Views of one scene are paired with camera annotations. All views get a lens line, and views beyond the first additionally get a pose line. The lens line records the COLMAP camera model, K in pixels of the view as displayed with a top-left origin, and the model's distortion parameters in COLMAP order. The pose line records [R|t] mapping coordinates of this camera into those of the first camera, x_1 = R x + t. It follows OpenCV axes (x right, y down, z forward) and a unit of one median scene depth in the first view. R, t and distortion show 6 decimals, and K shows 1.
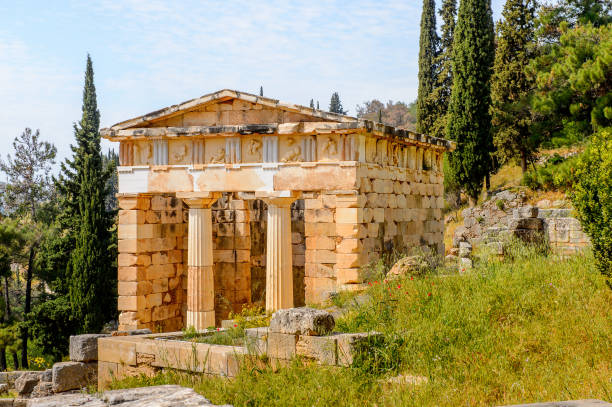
lens RADIAL K [[1201.7, 0, 297.4], [0, 1201.7, 204.1], [0, 0, 1]] dist [0.018931, -0.048297]
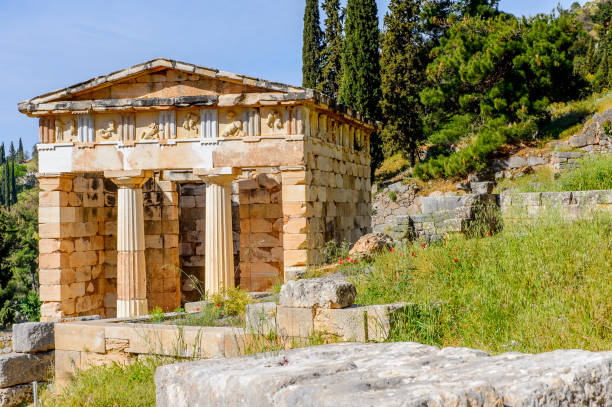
lens RADIAL K [[1185.4, 0, 306.0], [0, 1185.4, 203.5], [0, 0, 1]] dist [0.036133, -0.029038]
pose [[0.992258, -0.011006, 0.123705, -0.058996], [0.011355, 0.999933, -0.002116, 0.018321], [-0.123674, 0.003505, 0.992317, 0.078928]]
